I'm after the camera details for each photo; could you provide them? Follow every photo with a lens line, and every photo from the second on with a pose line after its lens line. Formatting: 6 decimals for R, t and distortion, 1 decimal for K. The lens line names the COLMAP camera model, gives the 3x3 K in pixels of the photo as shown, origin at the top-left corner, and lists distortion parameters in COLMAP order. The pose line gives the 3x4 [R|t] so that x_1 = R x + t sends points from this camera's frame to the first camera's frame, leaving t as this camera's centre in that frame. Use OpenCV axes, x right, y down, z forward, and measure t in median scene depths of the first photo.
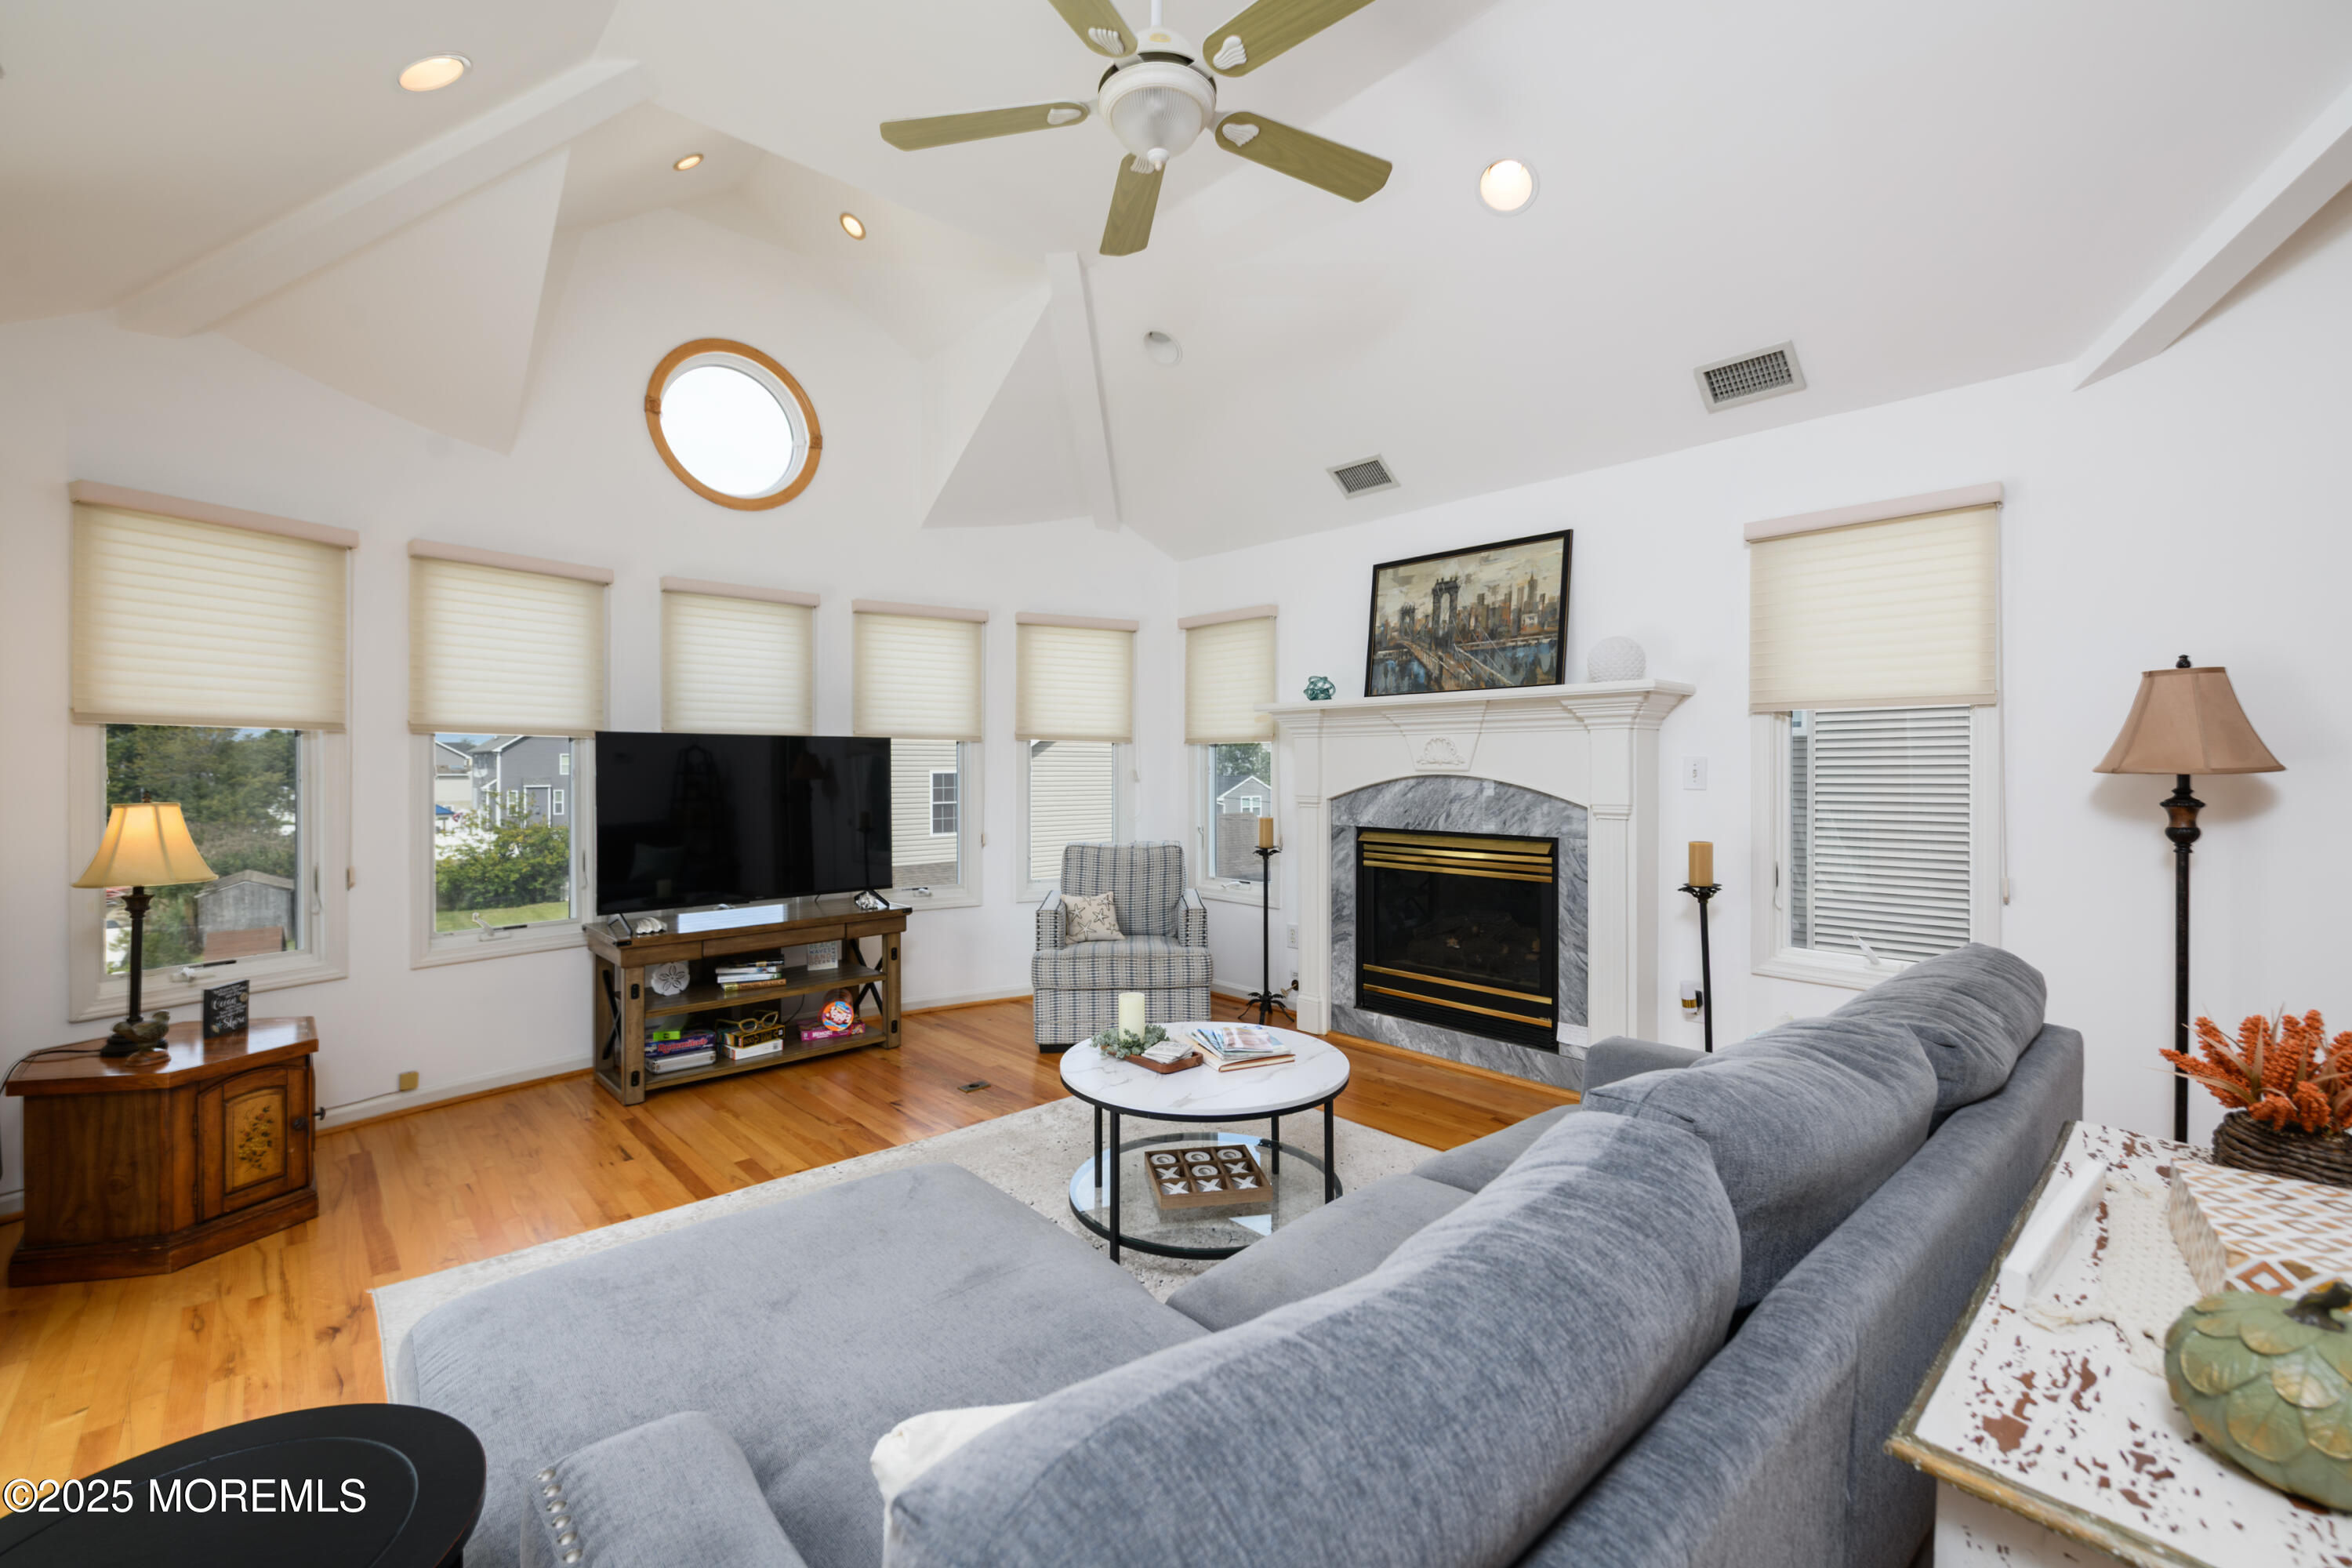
lens RADIAL K [[975.0, 0, 1176.0], [0, 975.0, 784.0], [0, 0, 1]] dist [0.000982, 0.000128]
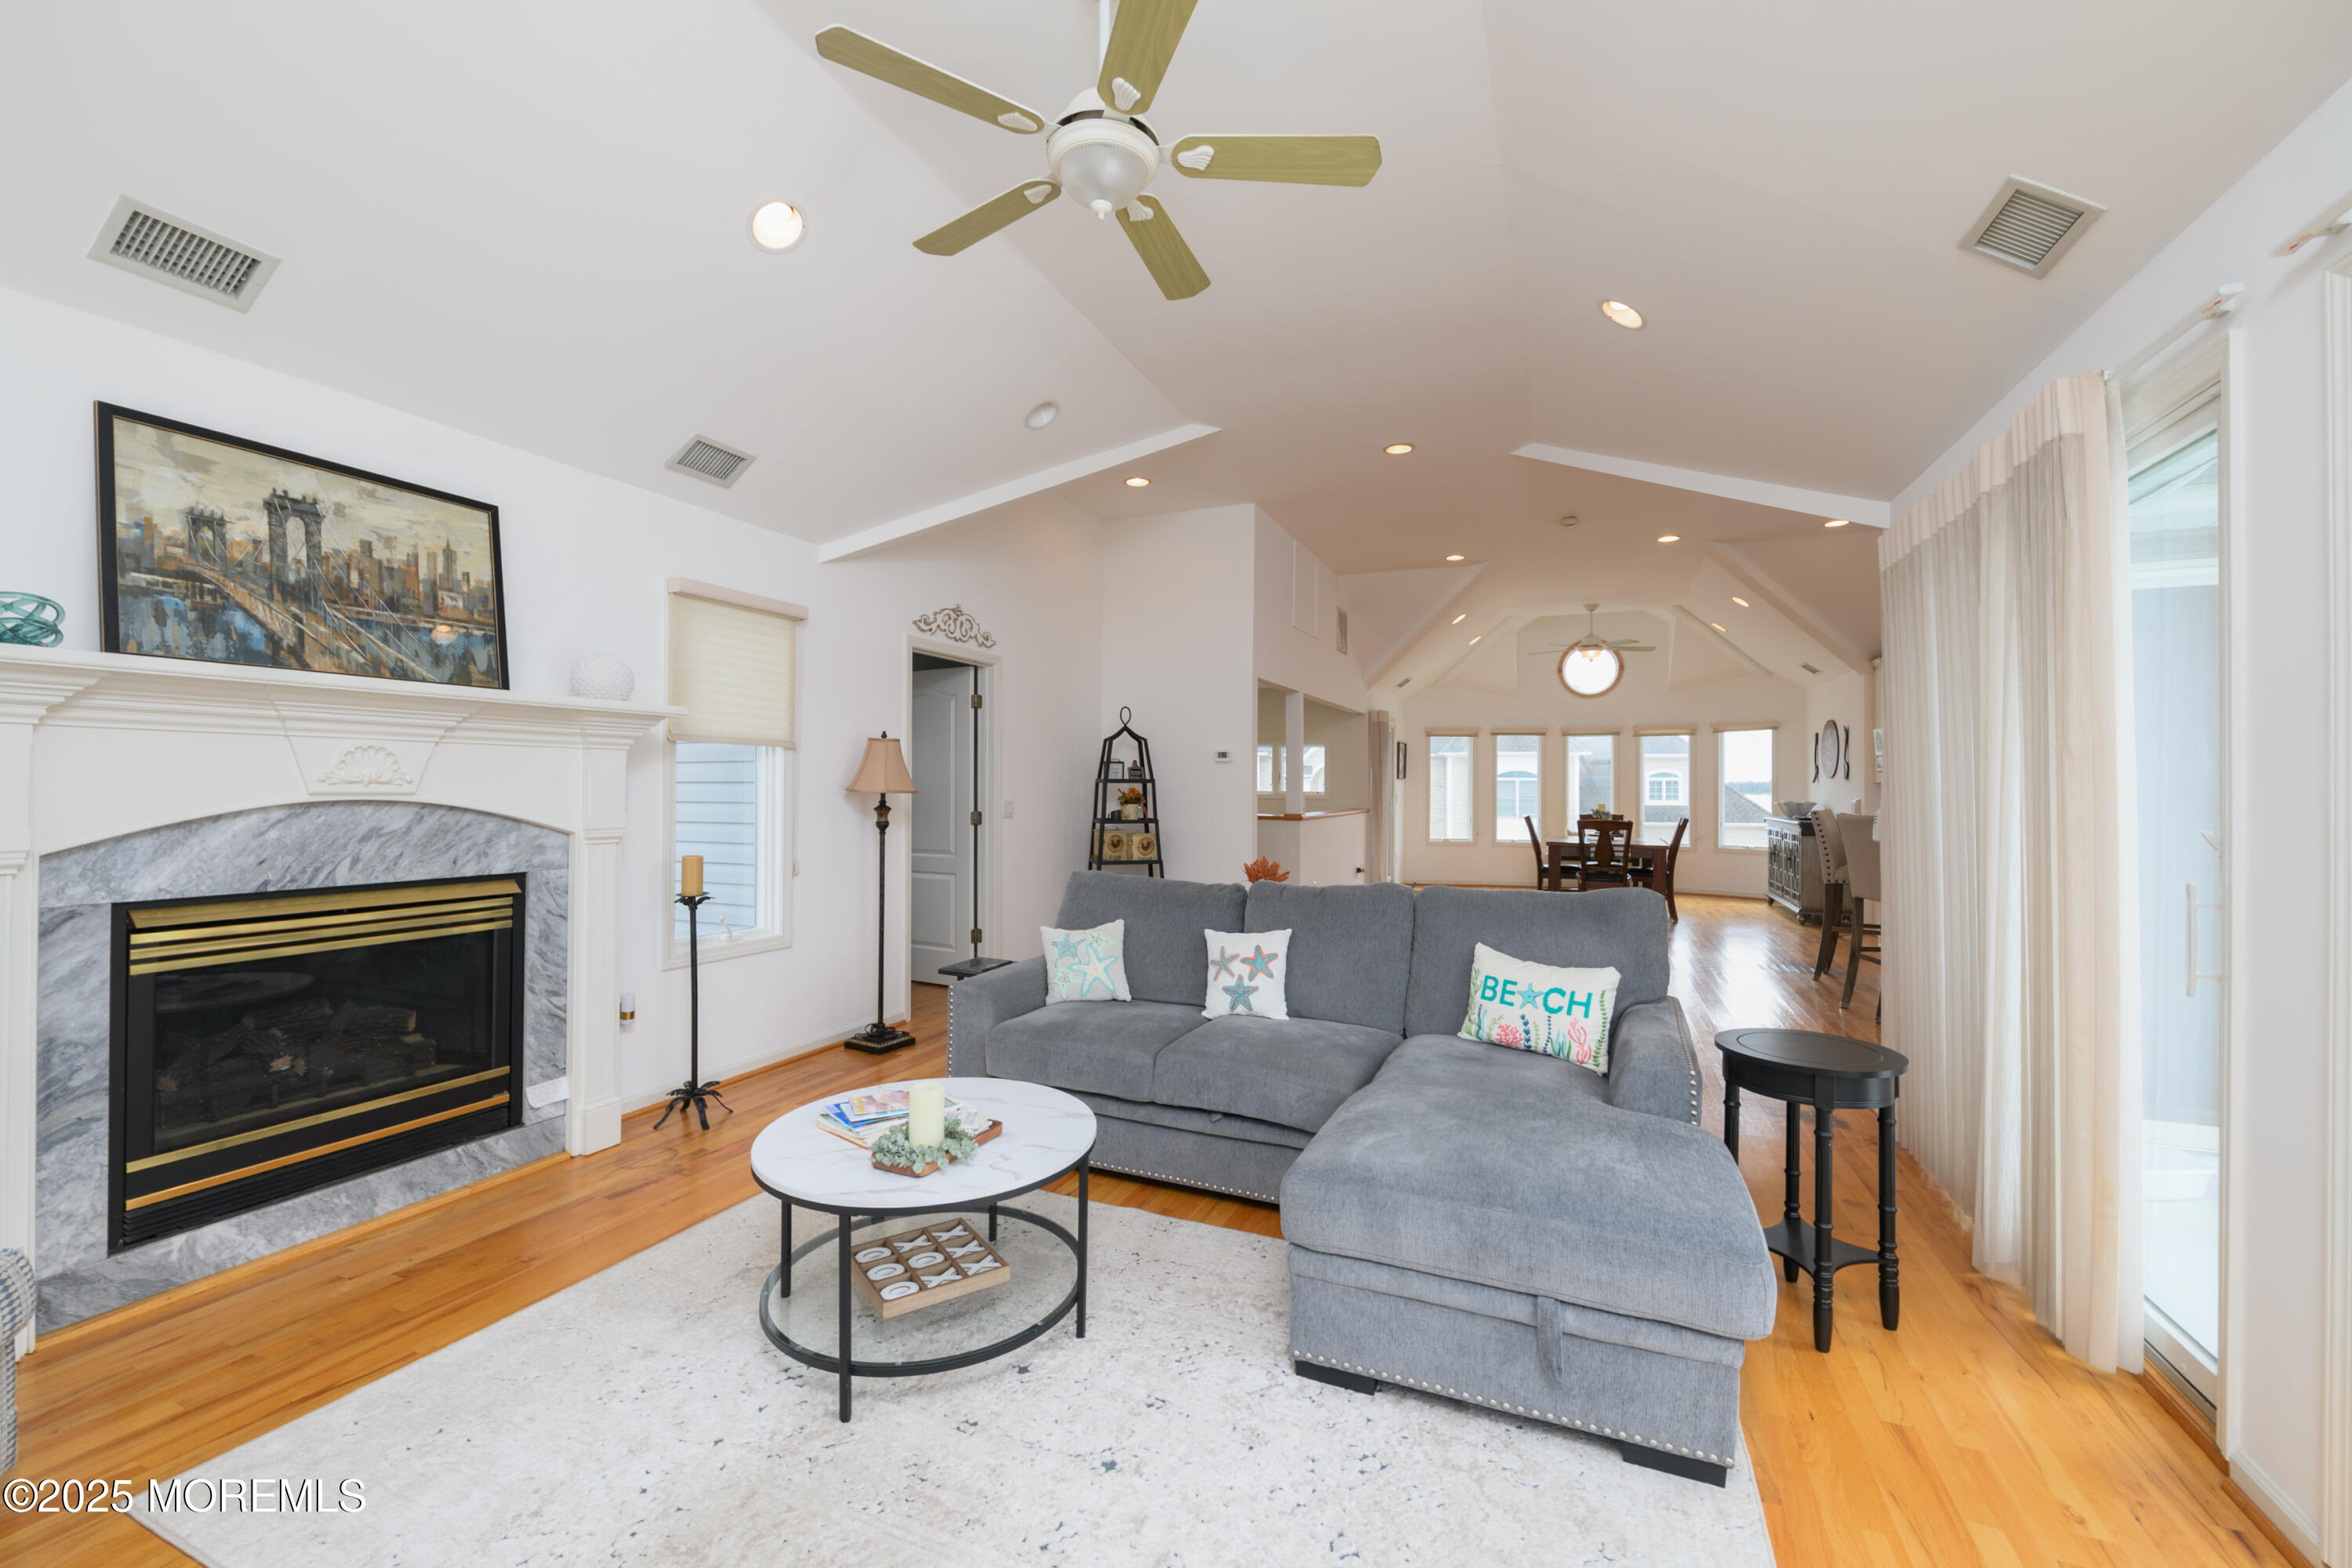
lens RADIAL K [[933.7, 0, 1176.0], [0, 933.7, 784.0], [0, 0, 1]] dist [-0.000828, -0.000322]
pose [[-0.402604, 0.000724, 0.915374, -0.536740], [0.008269, 0.999962, 0.002845, -0.017602], [-0.915337, 0.008714, -0.402595, 0.743651]]
